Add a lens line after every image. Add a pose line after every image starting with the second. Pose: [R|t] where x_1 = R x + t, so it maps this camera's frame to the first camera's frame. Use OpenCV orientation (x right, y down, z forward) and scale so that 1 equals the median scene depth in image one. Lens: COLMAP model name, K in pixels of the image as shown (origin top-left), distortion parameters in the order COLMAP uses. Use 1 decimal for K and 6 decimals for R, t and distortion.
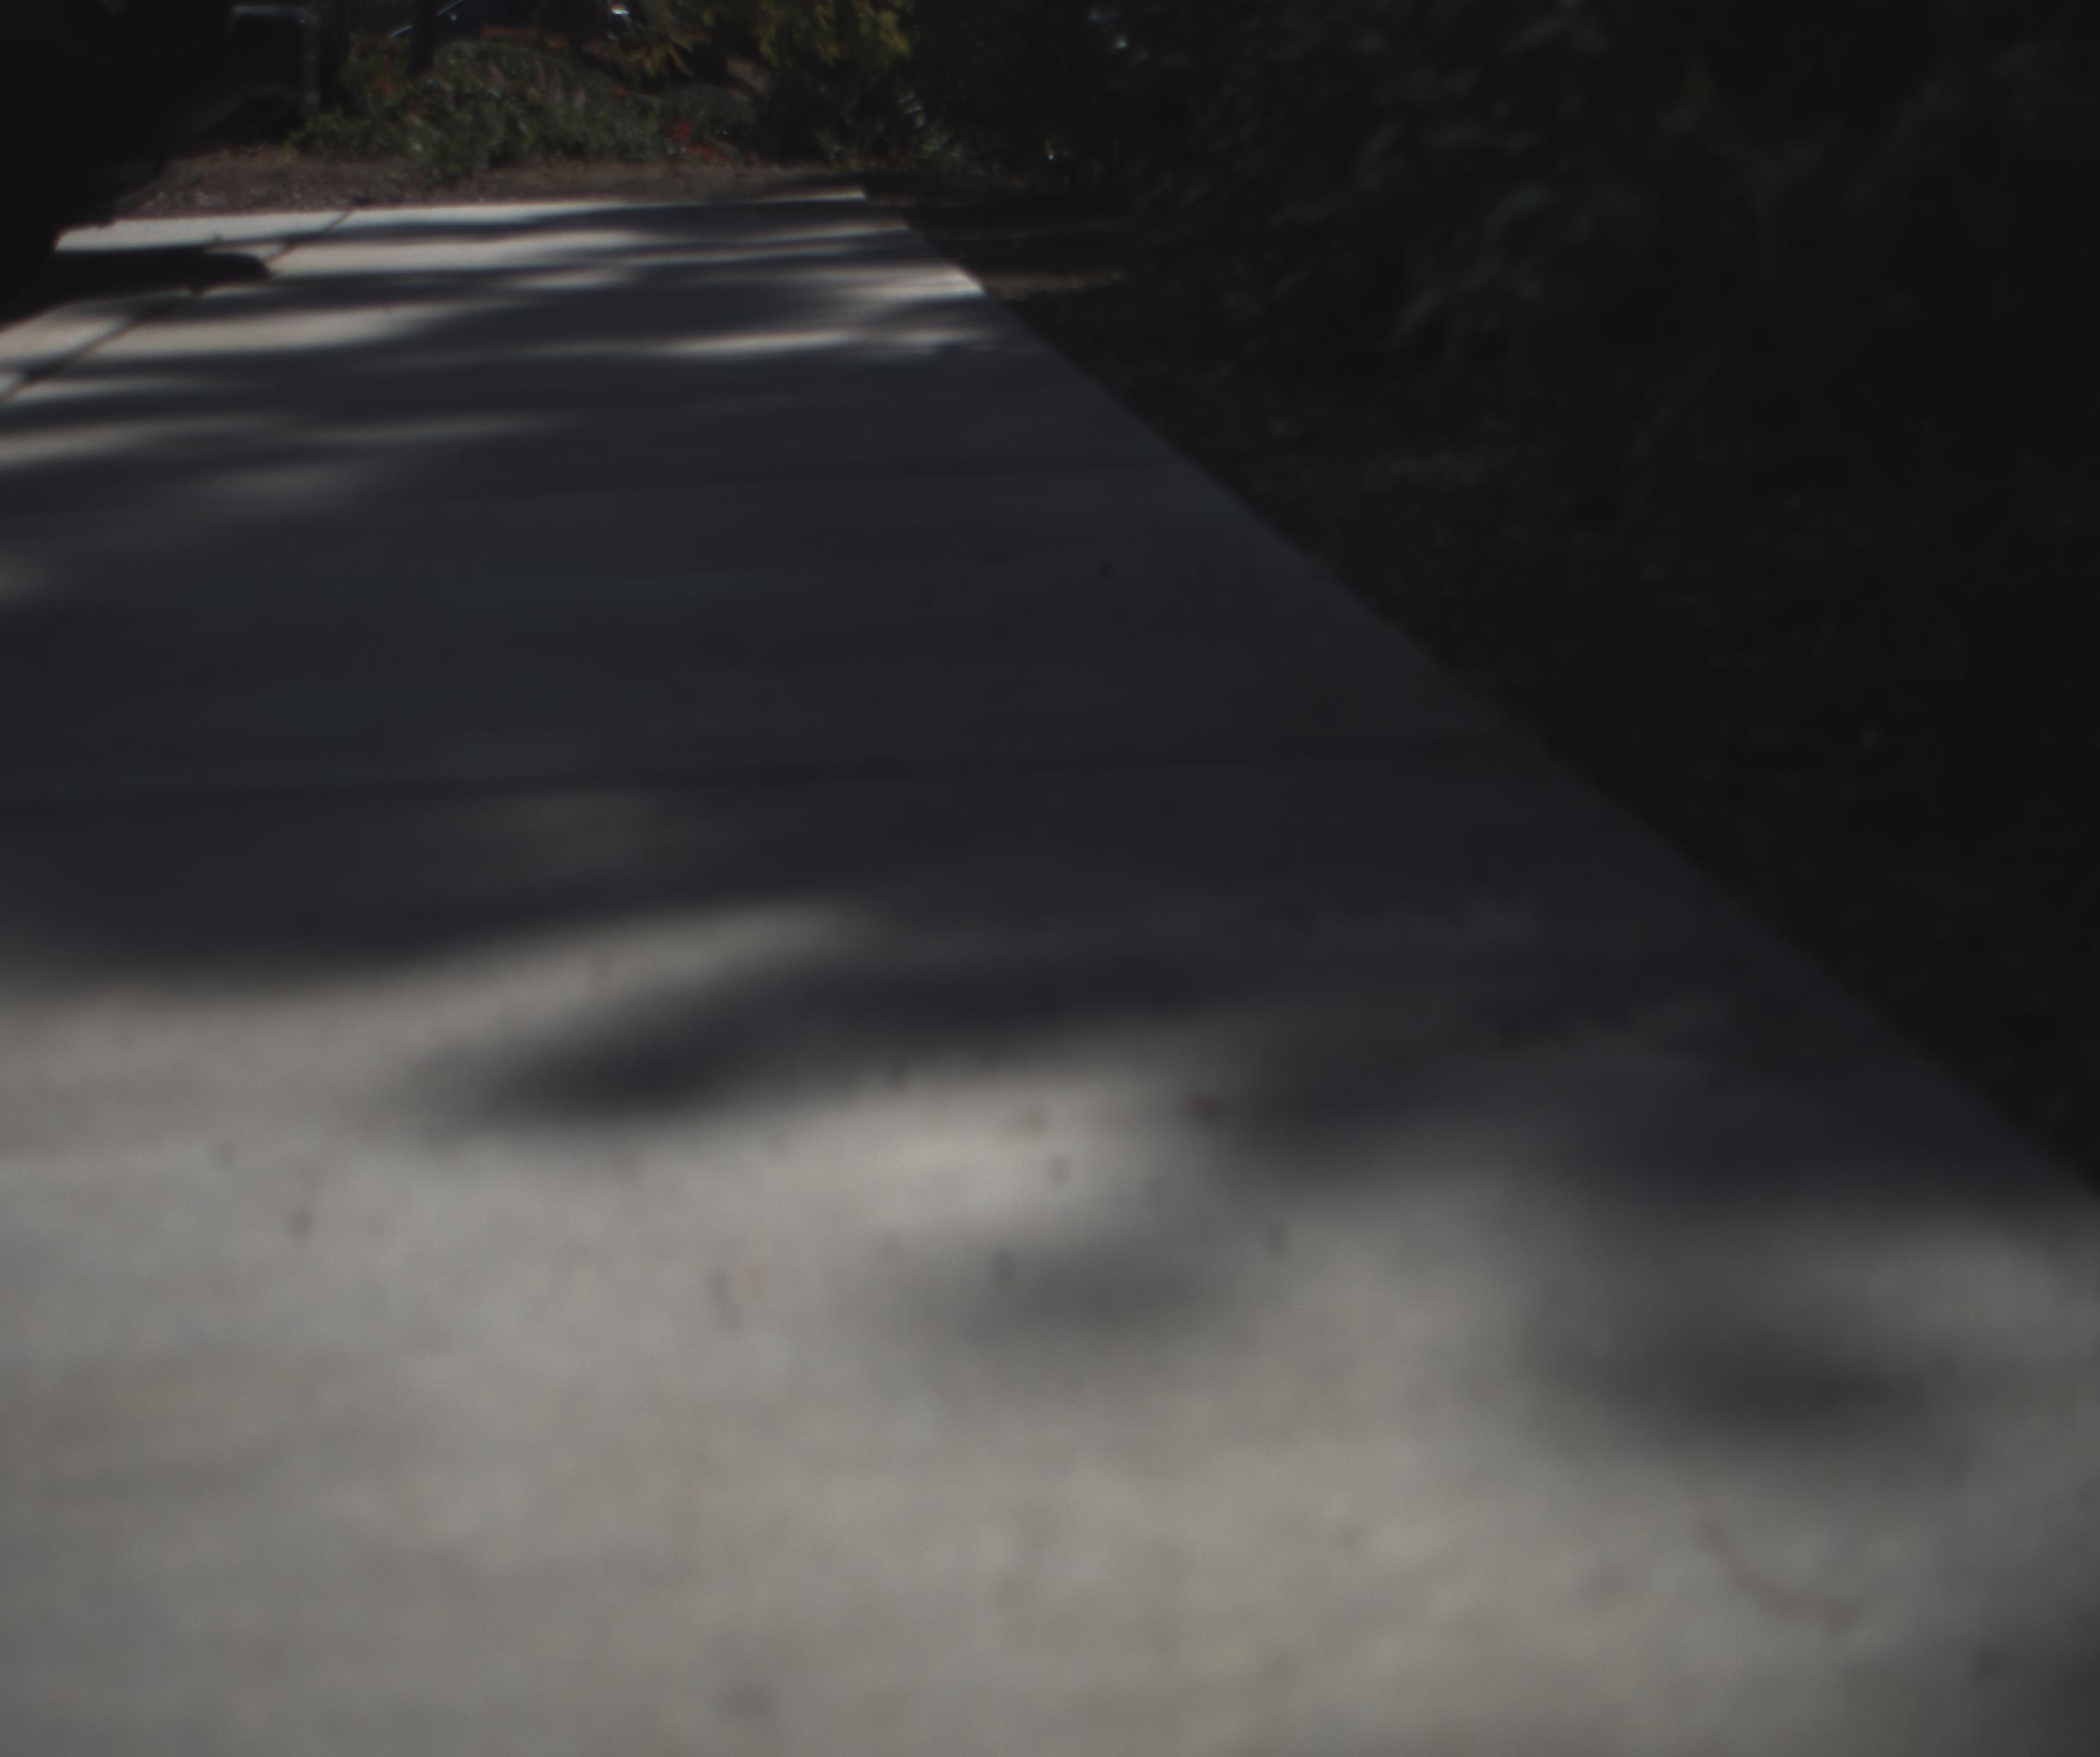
lens RADIAL K [[7367.3, 0, 1050.0], [0, 7367.3, 878.5], [0, 0, 1]] dist [-0.149859, 16.723821]
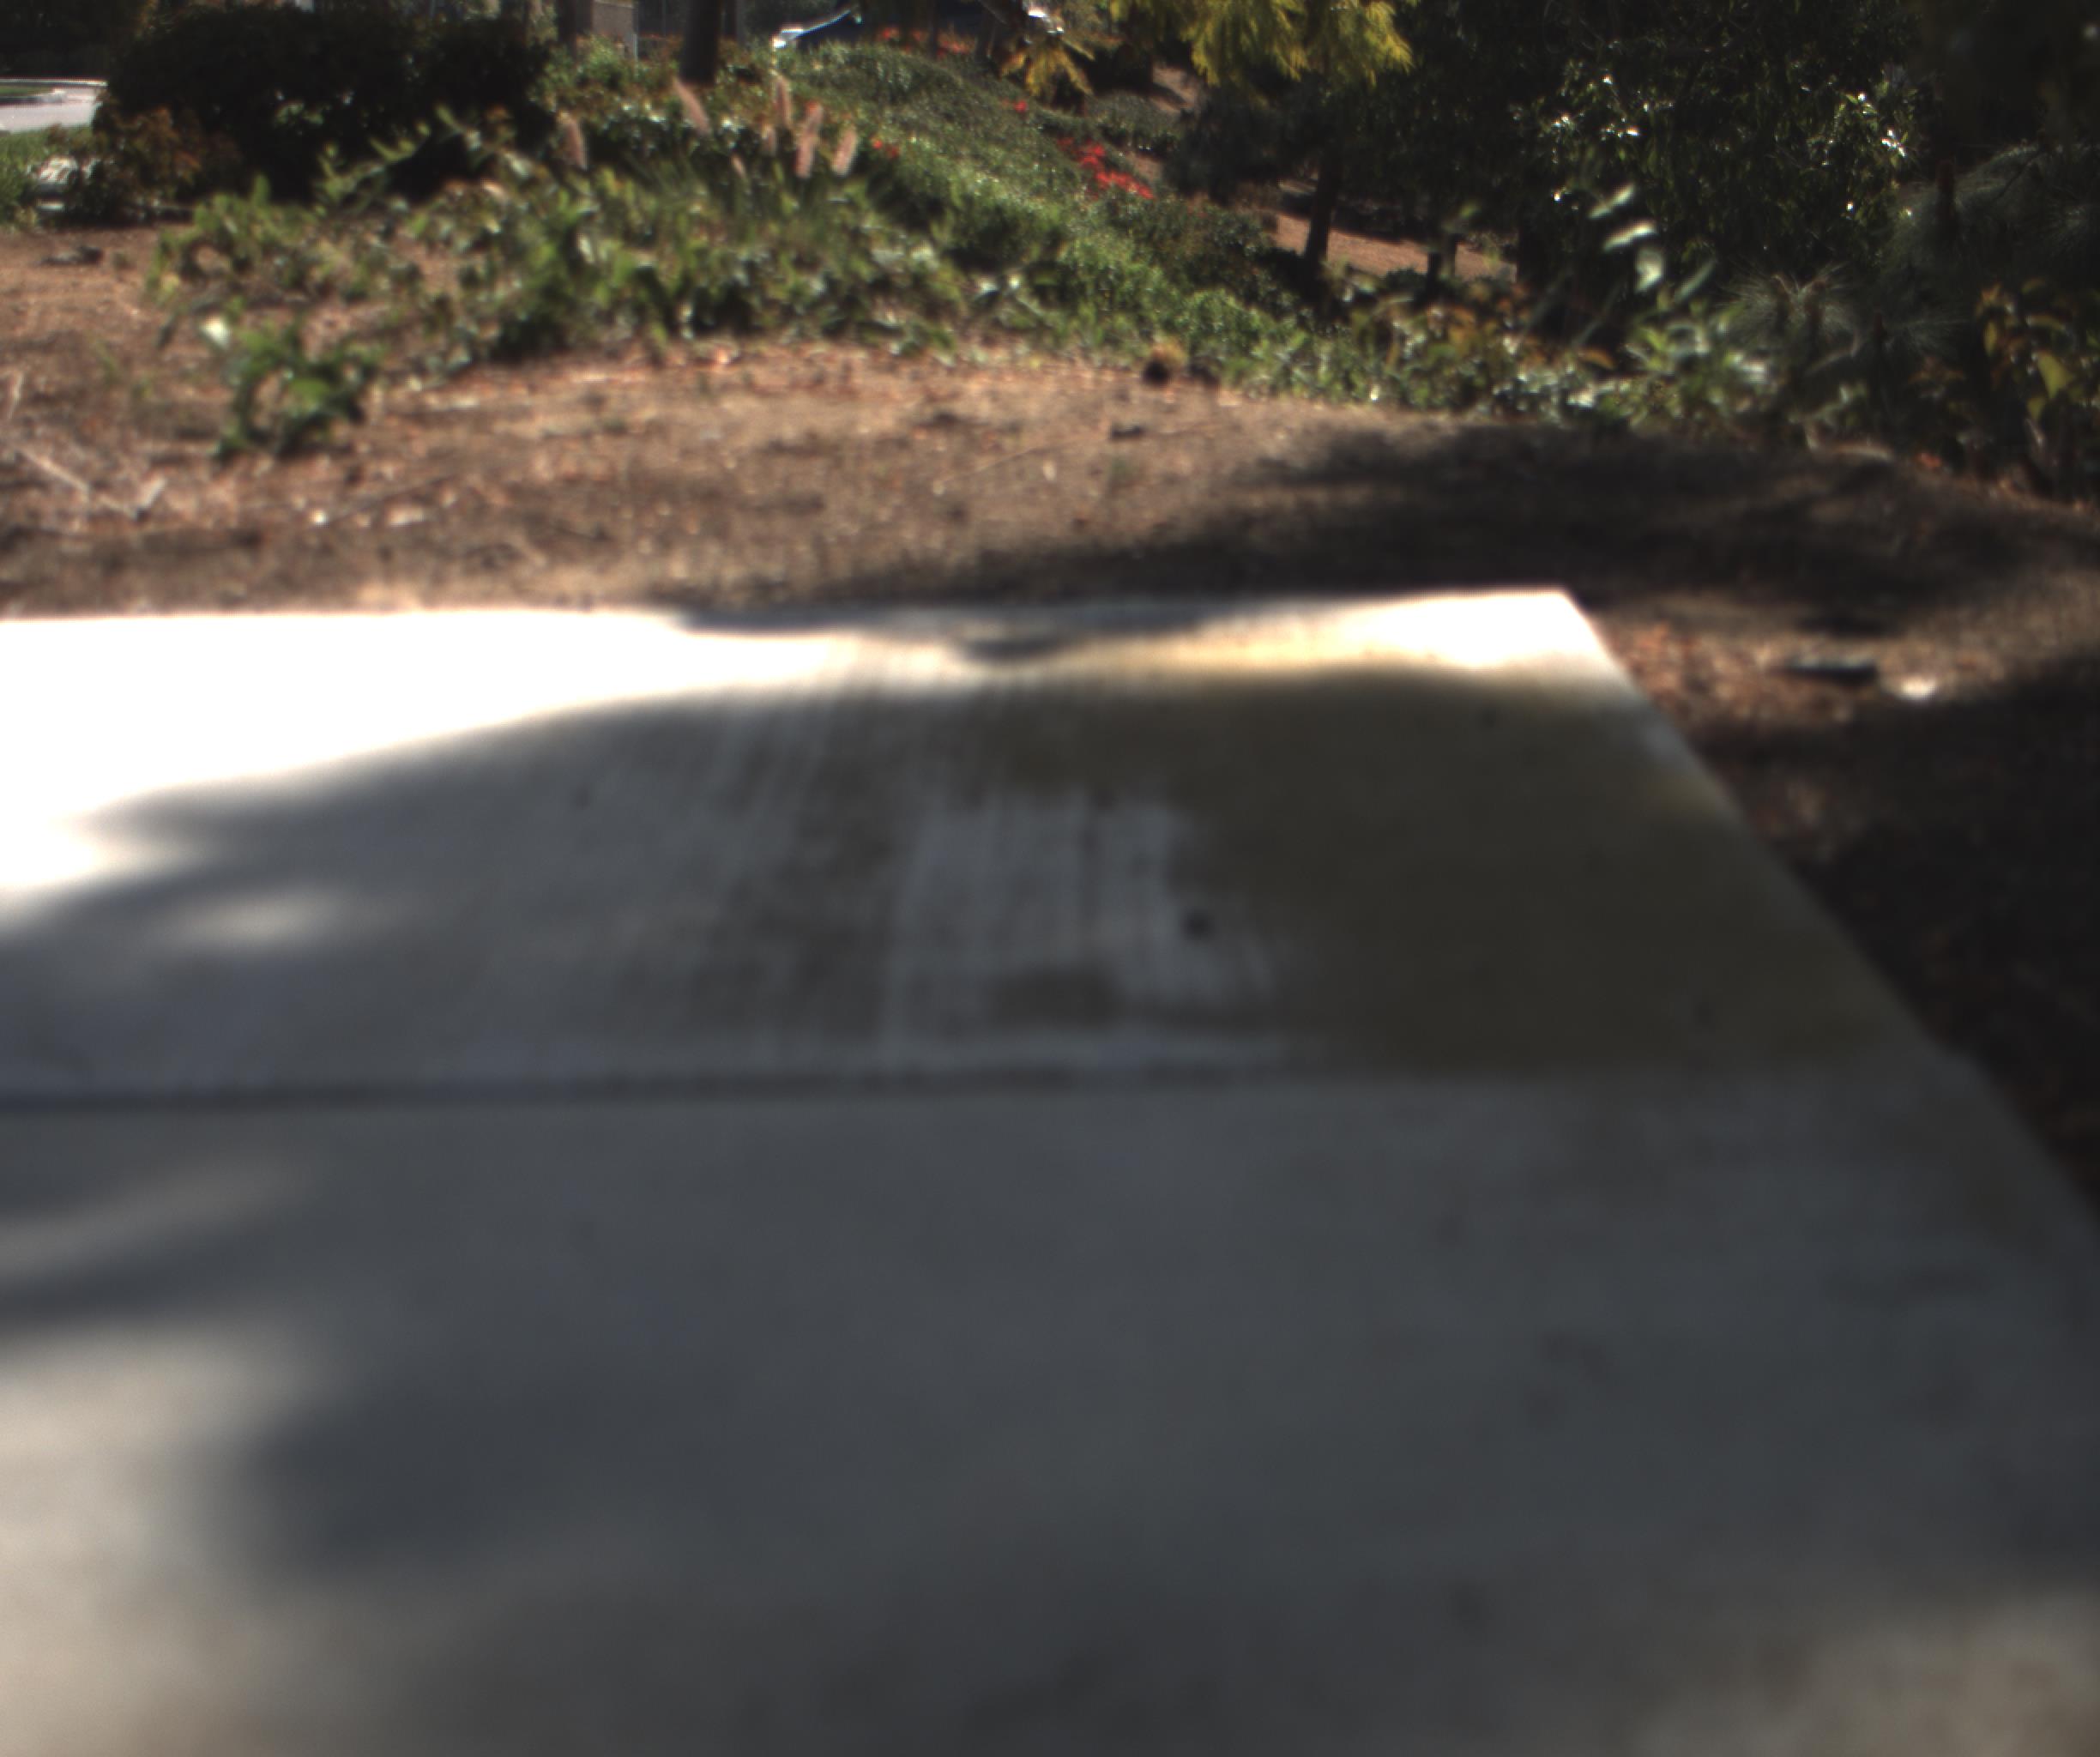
lens RADIAL K [[7367.3, 0, 1050.0], [0, 7367.3, 878.5], [0, 0, 1]] dist [-0.149859, 16.723821]
pose [[0.998245, 0.019048, -0.056076, -0.023877], [-0.019098, 0.999818, -0.000352, -0.067810], [0.056059, 0.001422, 0.998426, 0.601402]]
